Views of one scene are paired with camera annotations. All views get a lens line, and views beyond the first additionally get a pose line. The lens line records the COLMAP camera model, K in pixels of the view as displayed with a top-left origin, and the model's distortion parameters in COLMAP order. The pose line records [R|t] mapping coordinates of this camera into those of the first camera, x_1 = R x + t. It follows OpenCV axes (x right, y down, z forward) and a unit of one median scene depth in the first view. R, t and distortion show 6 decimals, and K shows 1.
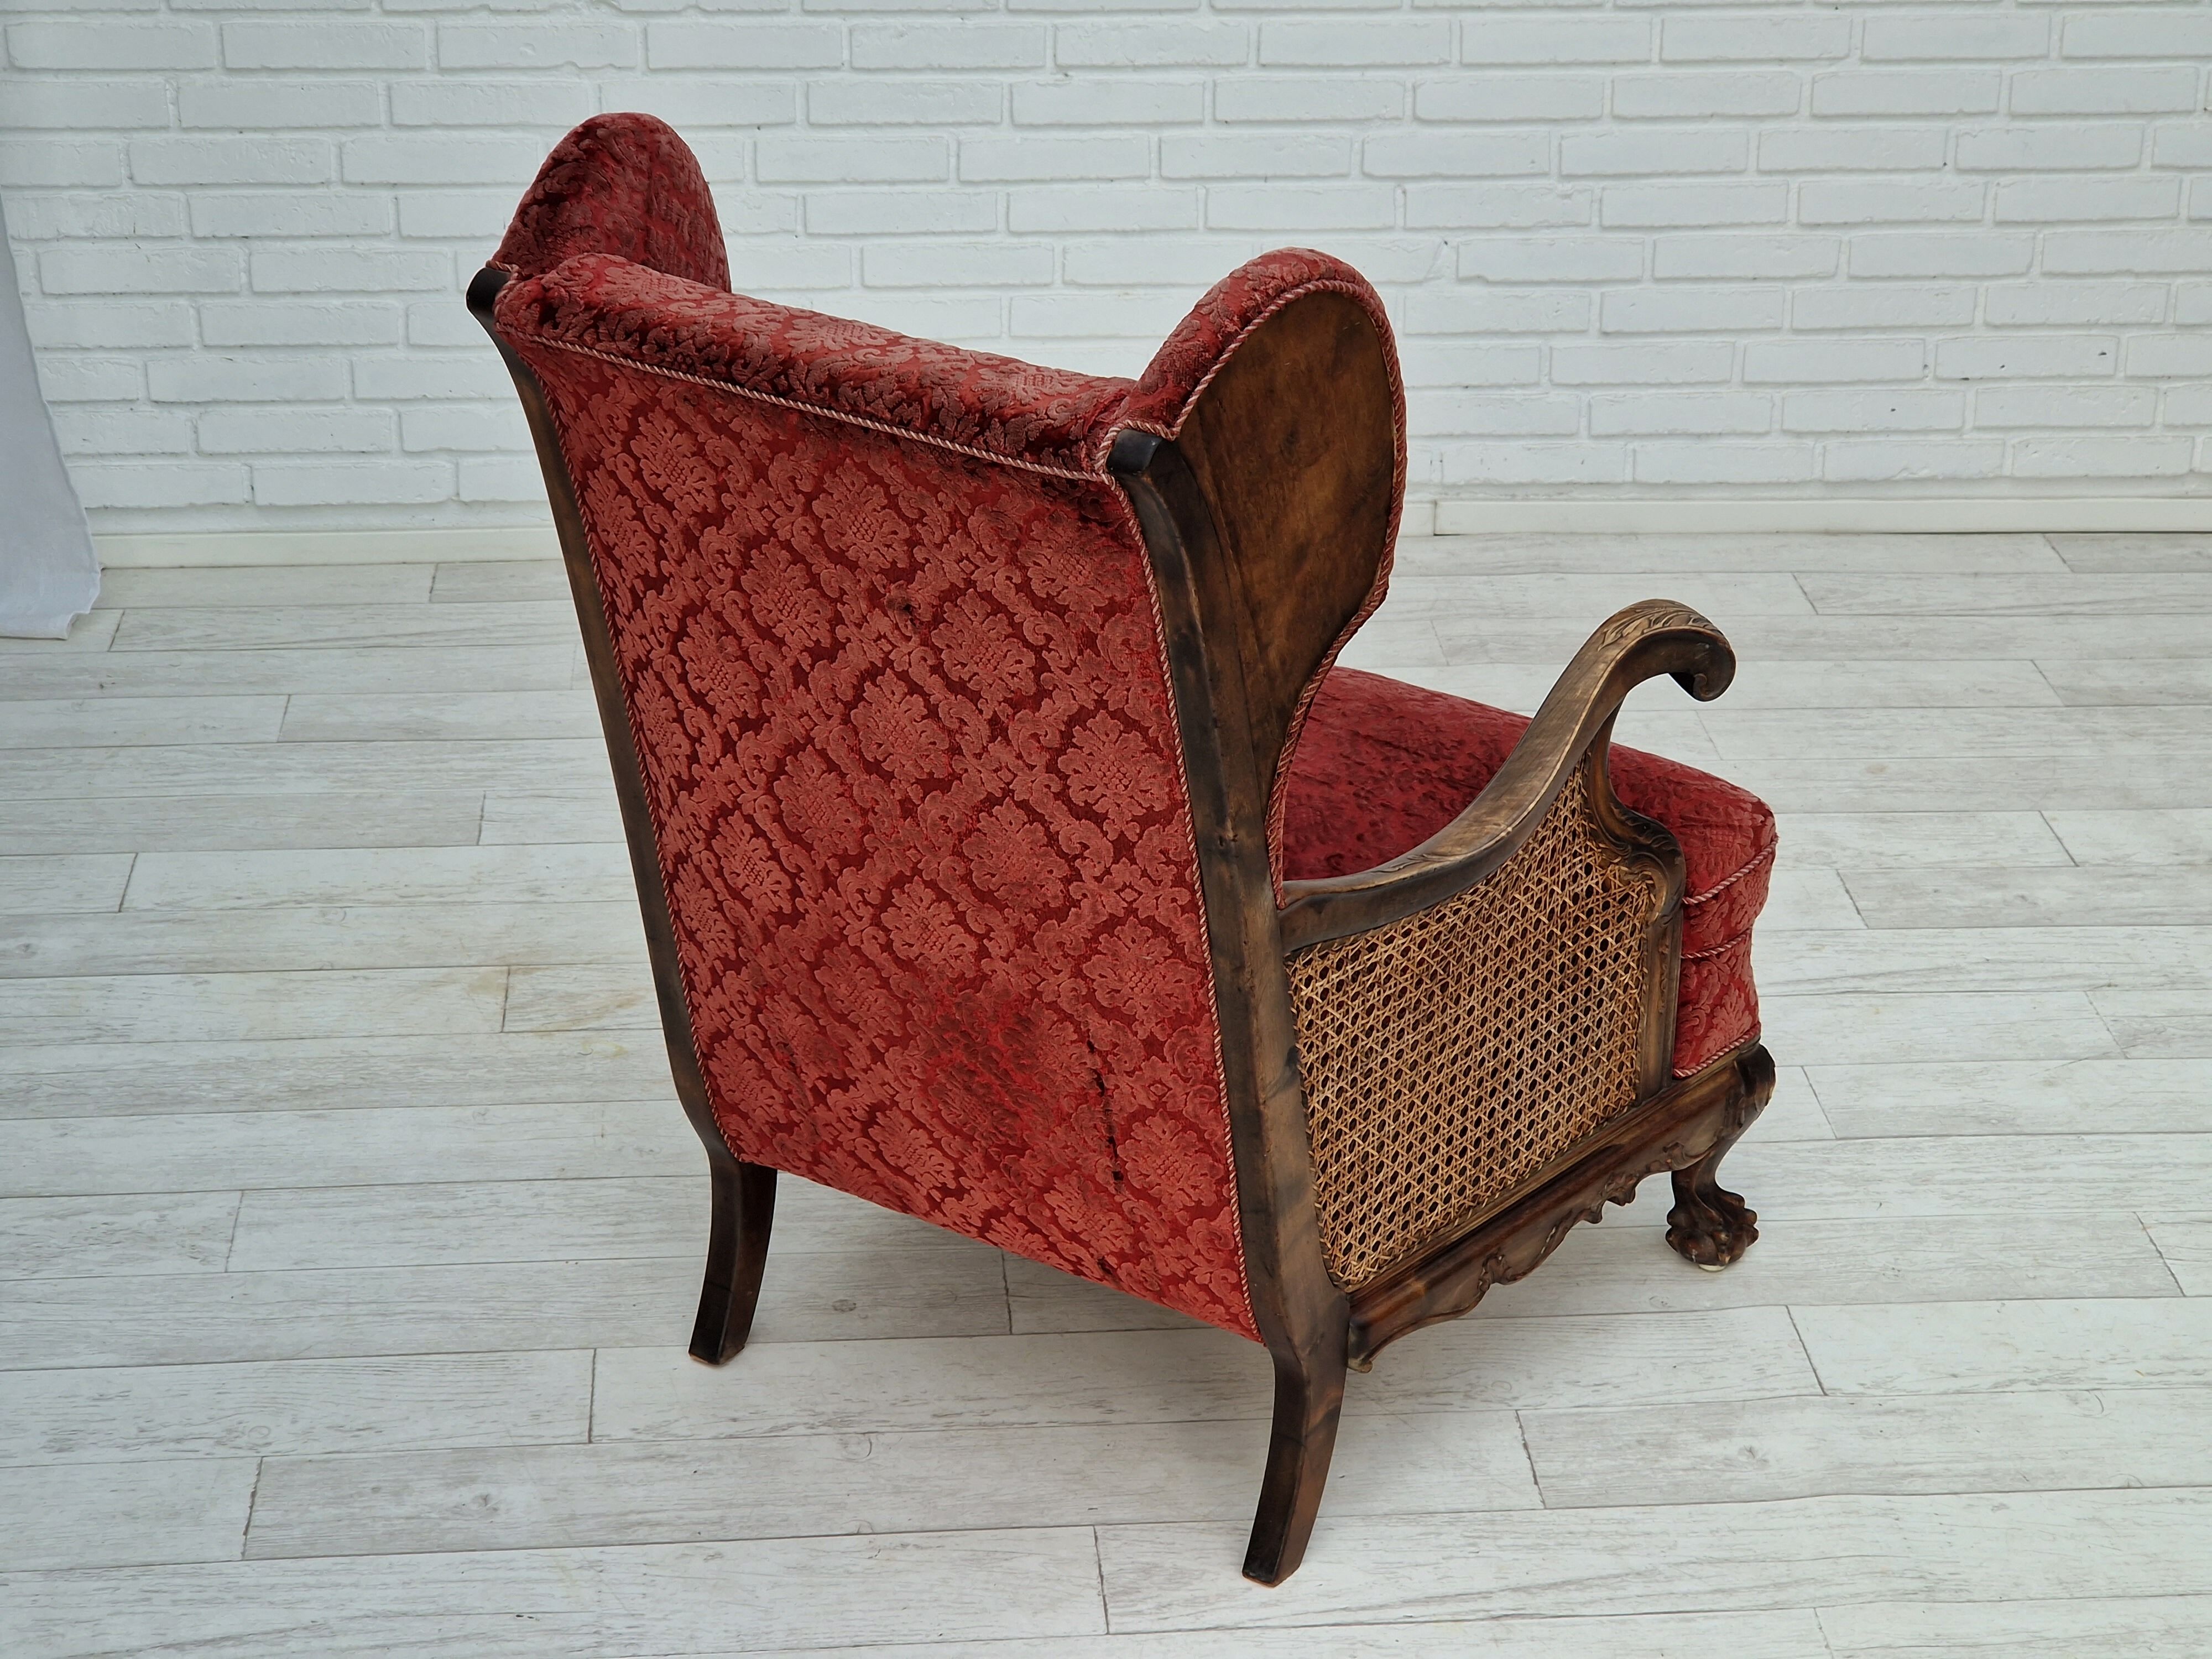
lens RADIAL K [[4253.0, 0, 1145.7], [0, 4253.0, 876.4], [0, 0, 1]] dist [0.057069, 0.273920]
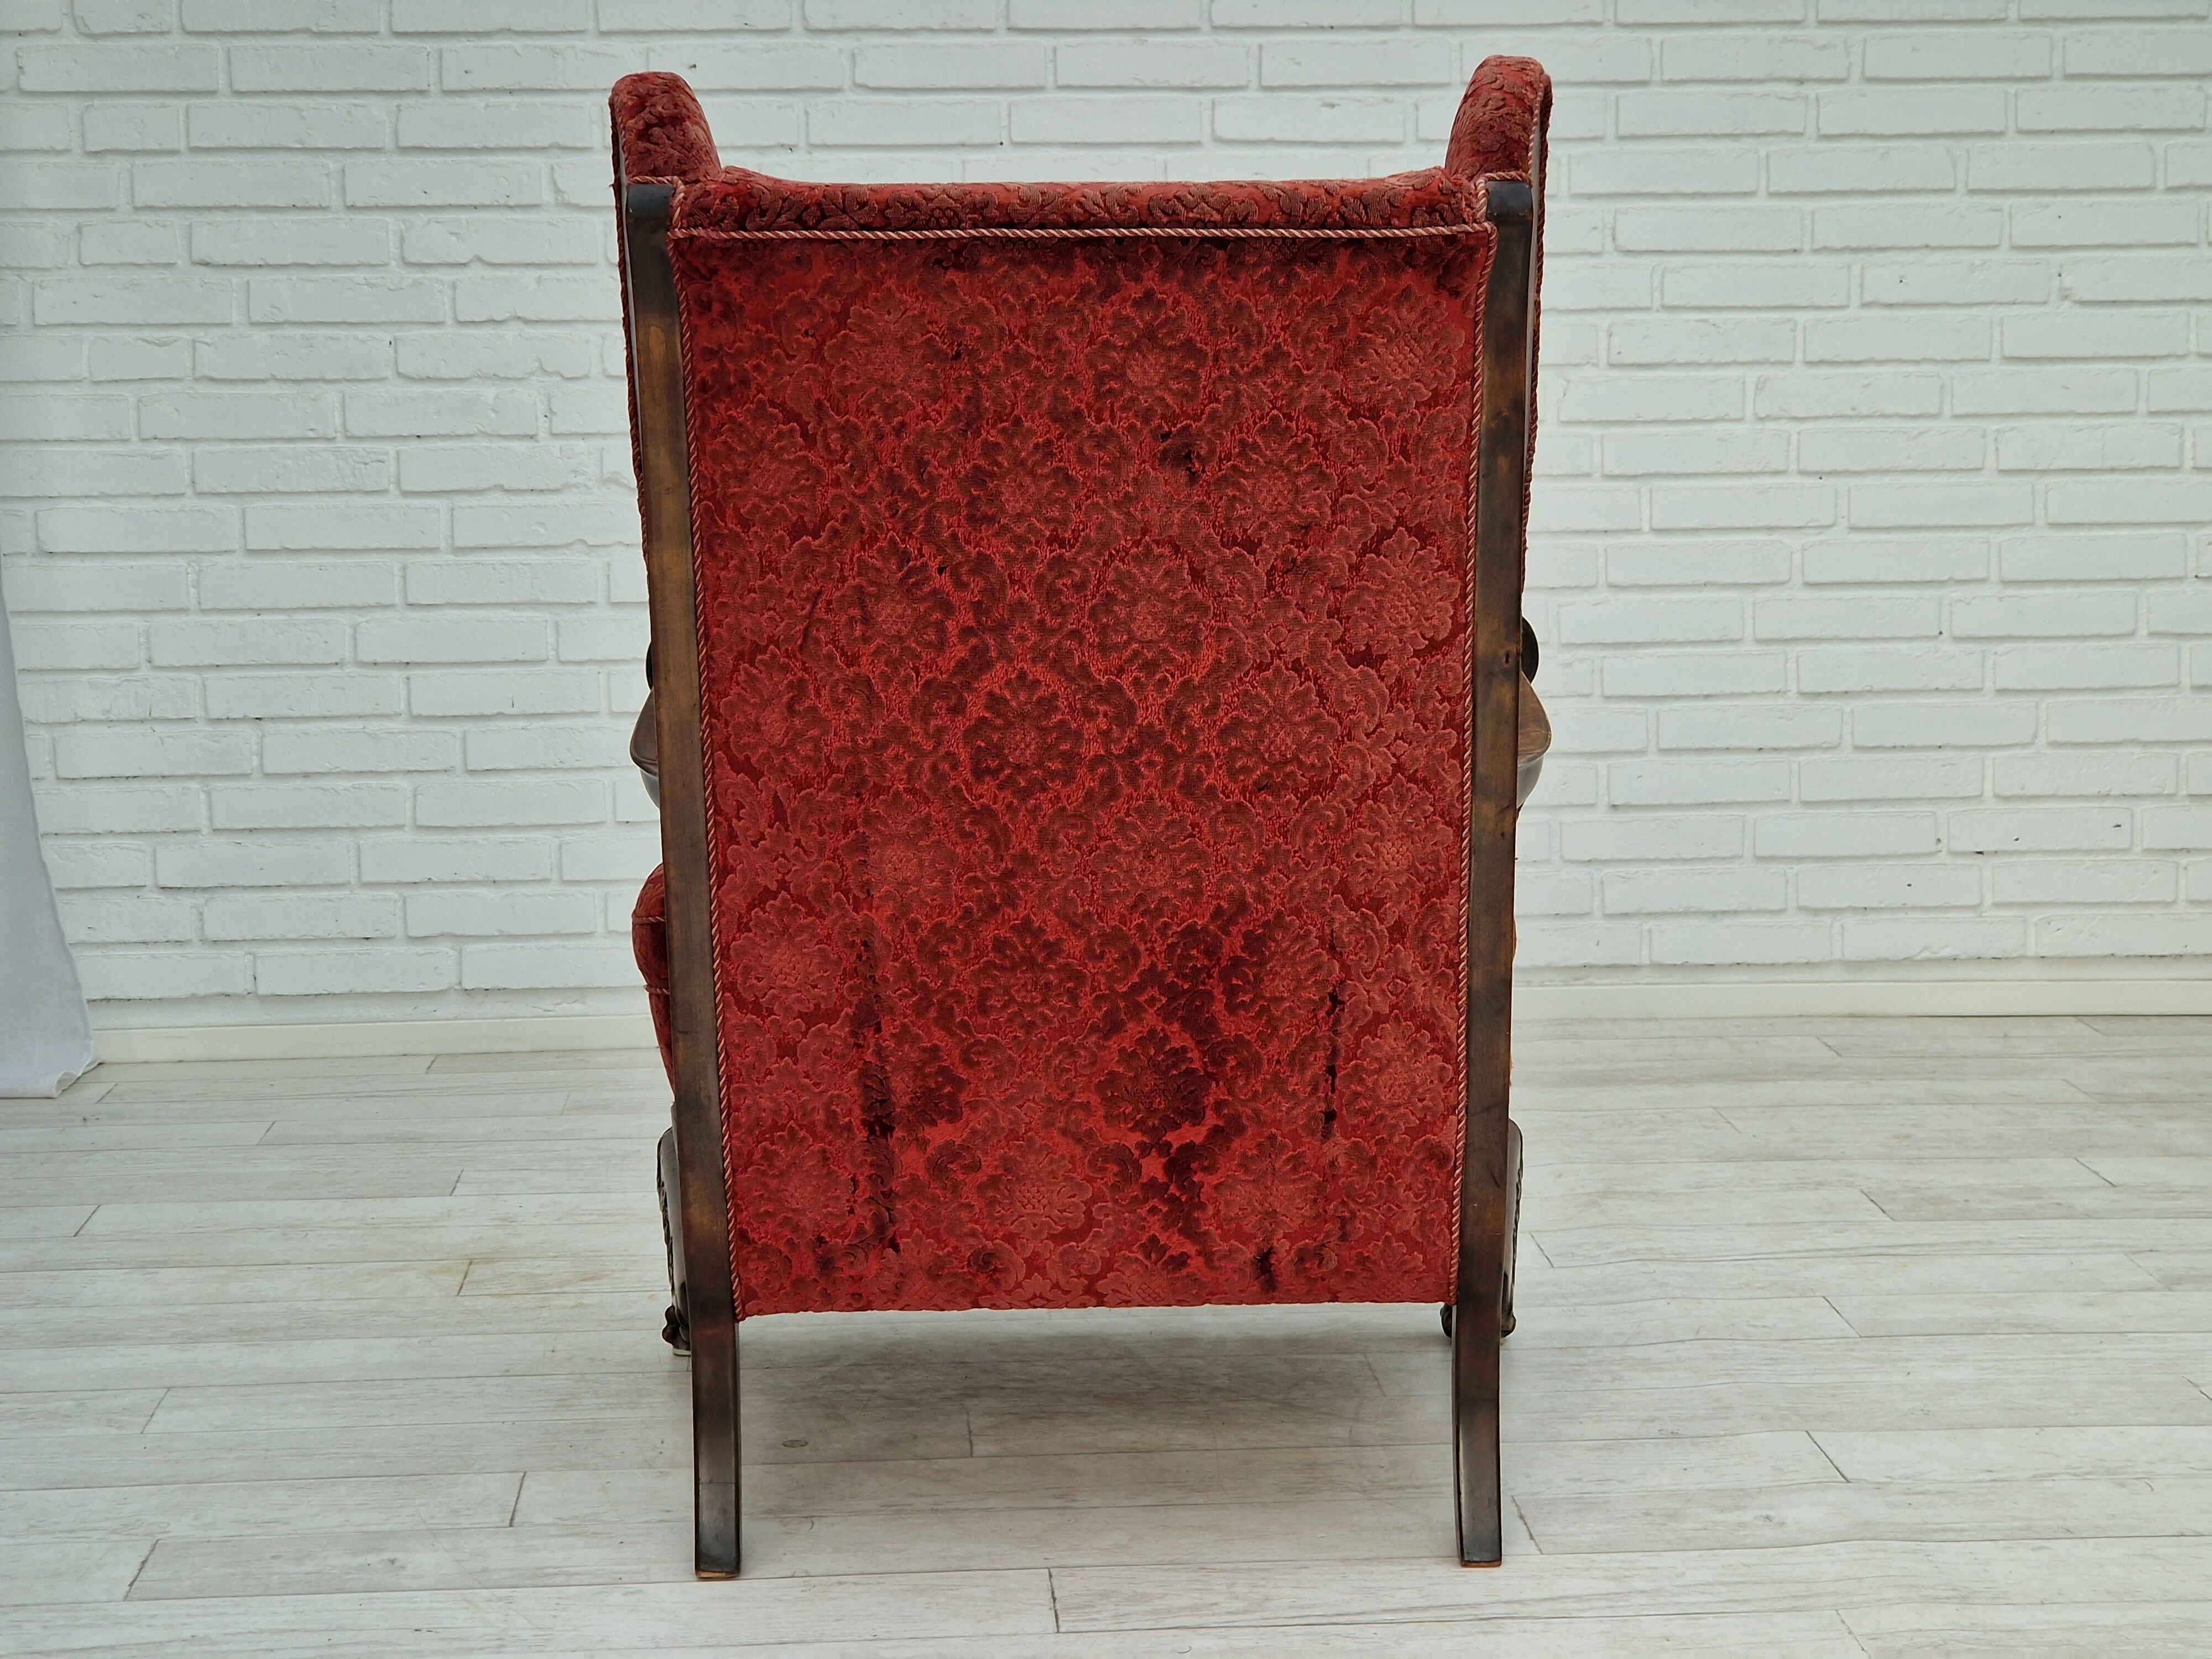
lens RADIAL K [[4258.0, 0, 1116.7], [0, 4258.0, 844.9], [0, 0, 1]] dist [0.044901, 0.346617]
pose [[0.999333, -0.021999, -0.029144, 0.021939], [0.012245, 0.953829, -0.300102, 0.187316], [0.034401, 0.299545, 0.953462, 0.050838]]
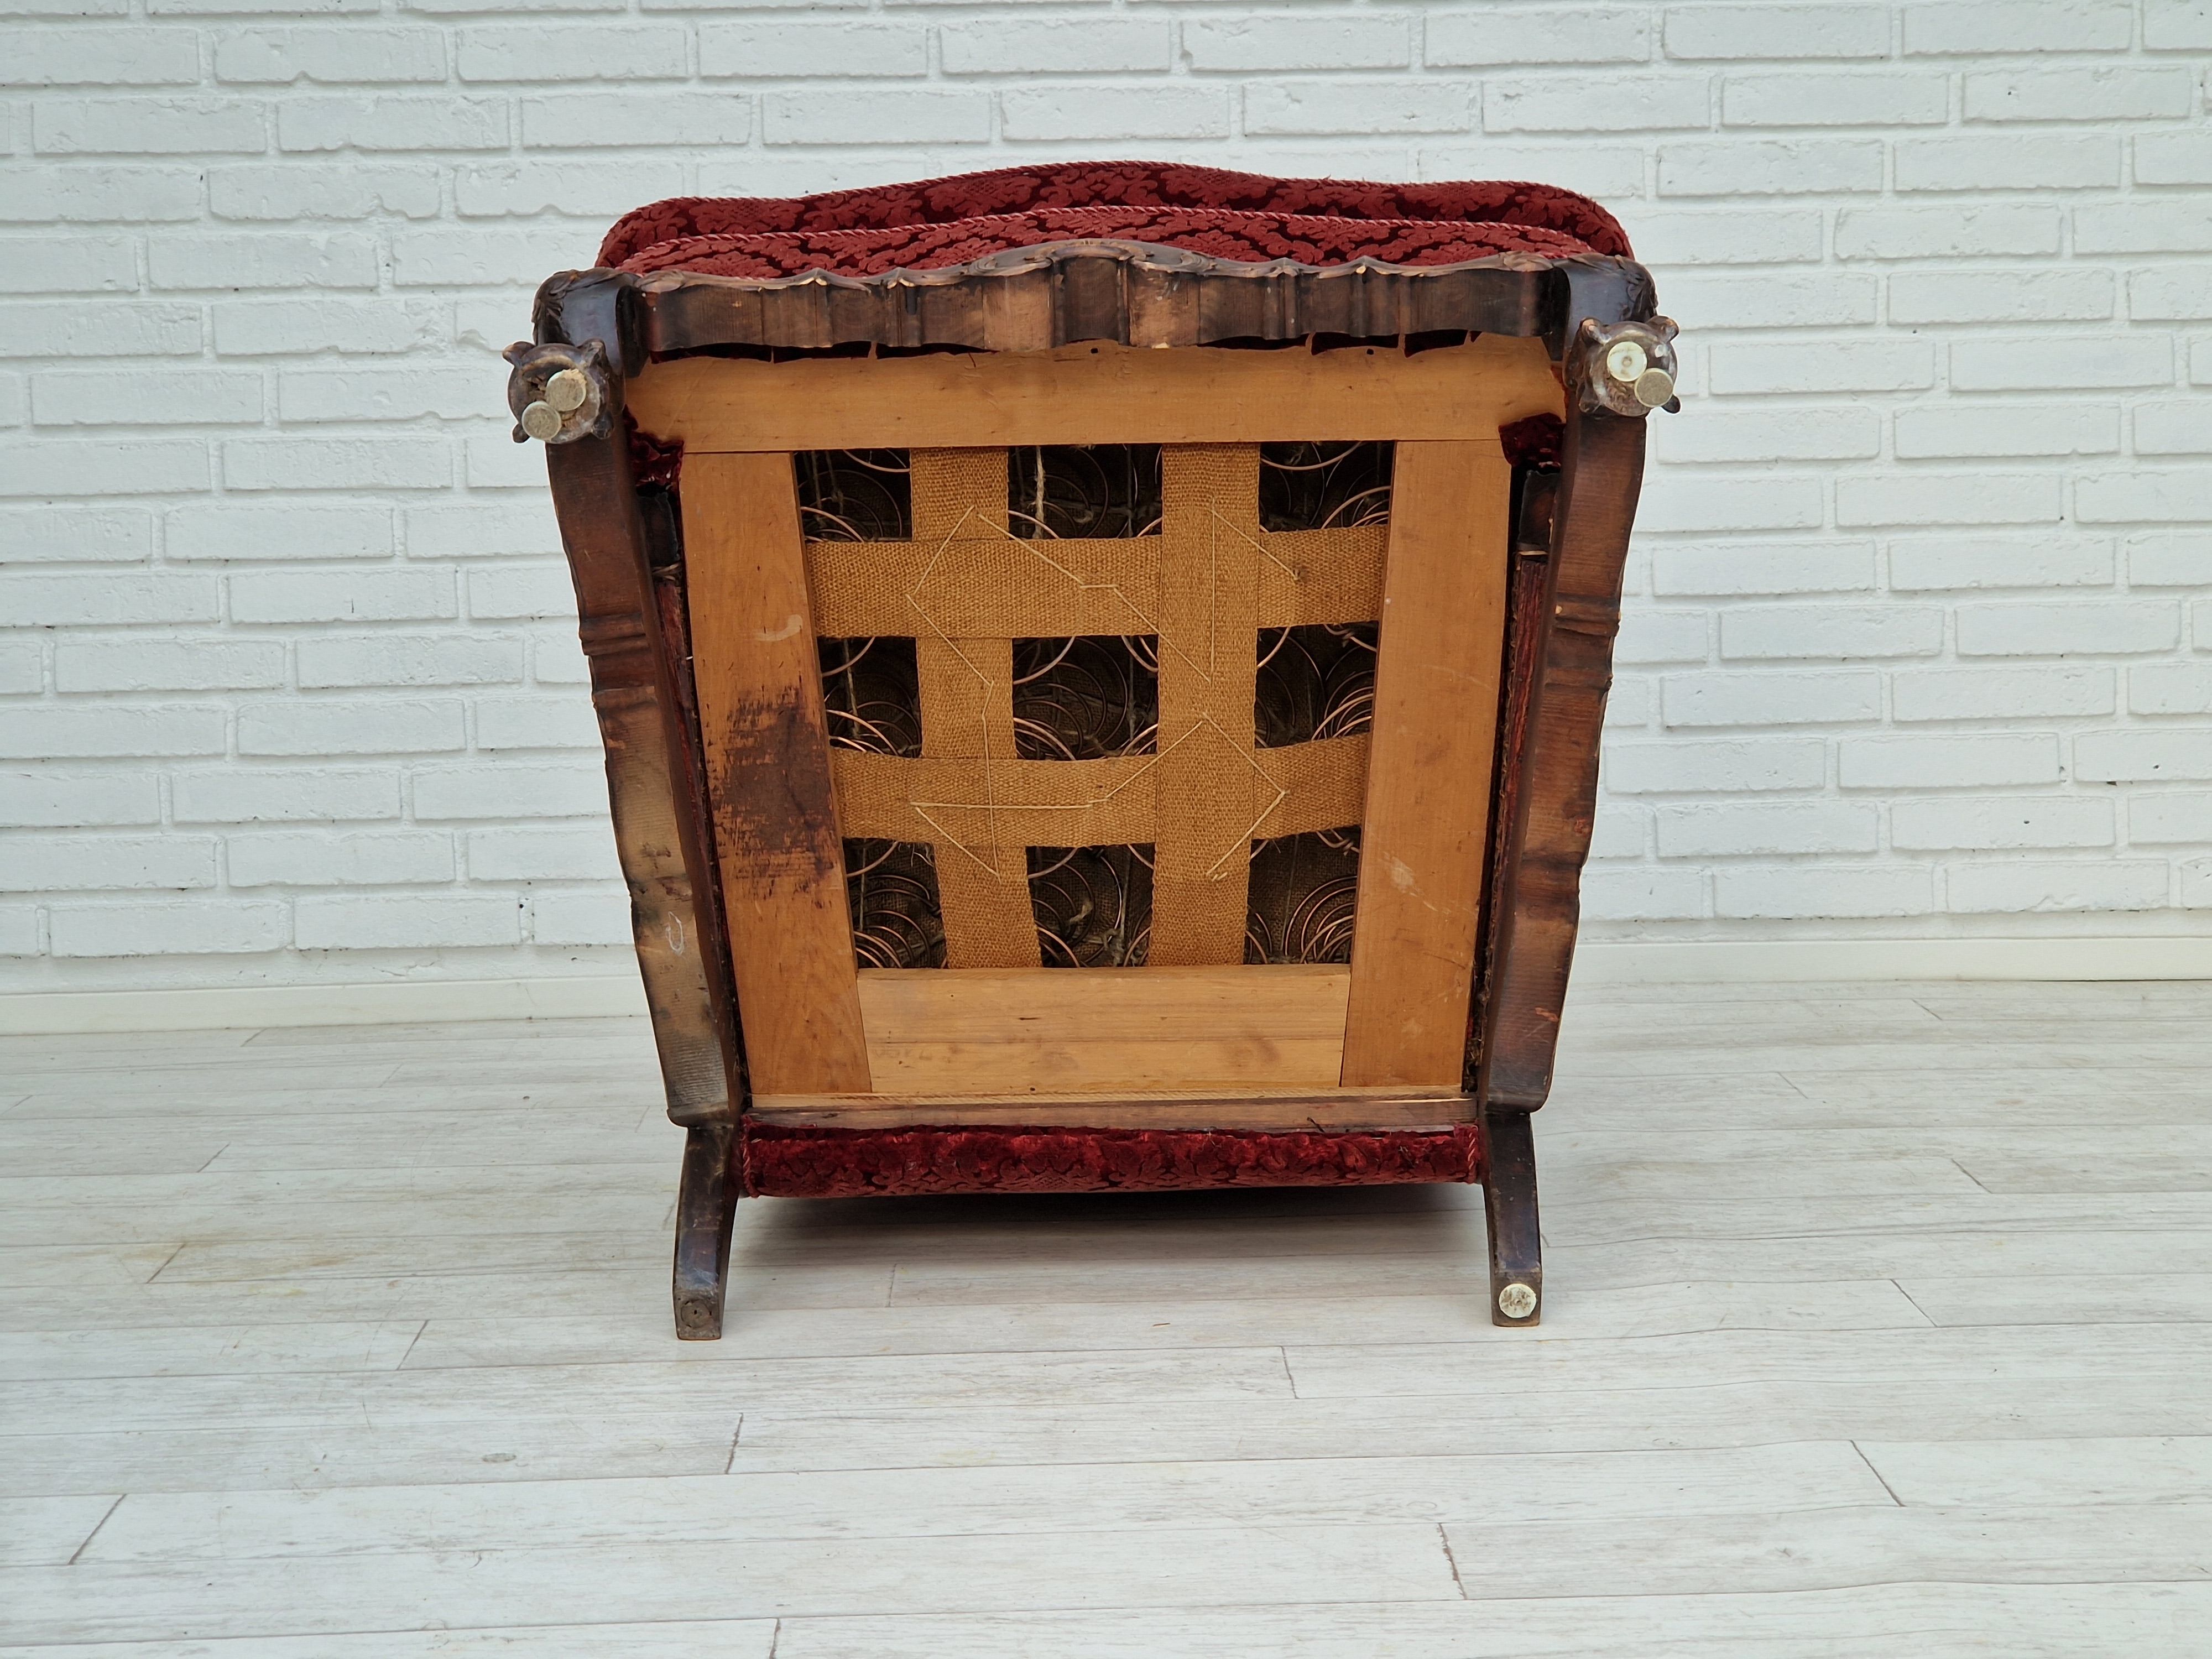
lens RADIAL K [[4242.8, 0, 1144.2], [0, 4242.8, 835.4], [0, 0, 1]] dist [0.084936, 0.005475]
pose [[0.997717, -0.026744, -0.062009, 0.059592], [0.005195, 0.945914, -0.324377, 0.169003], [0.067330, 0.323314, 0.943893, 0.226287]]
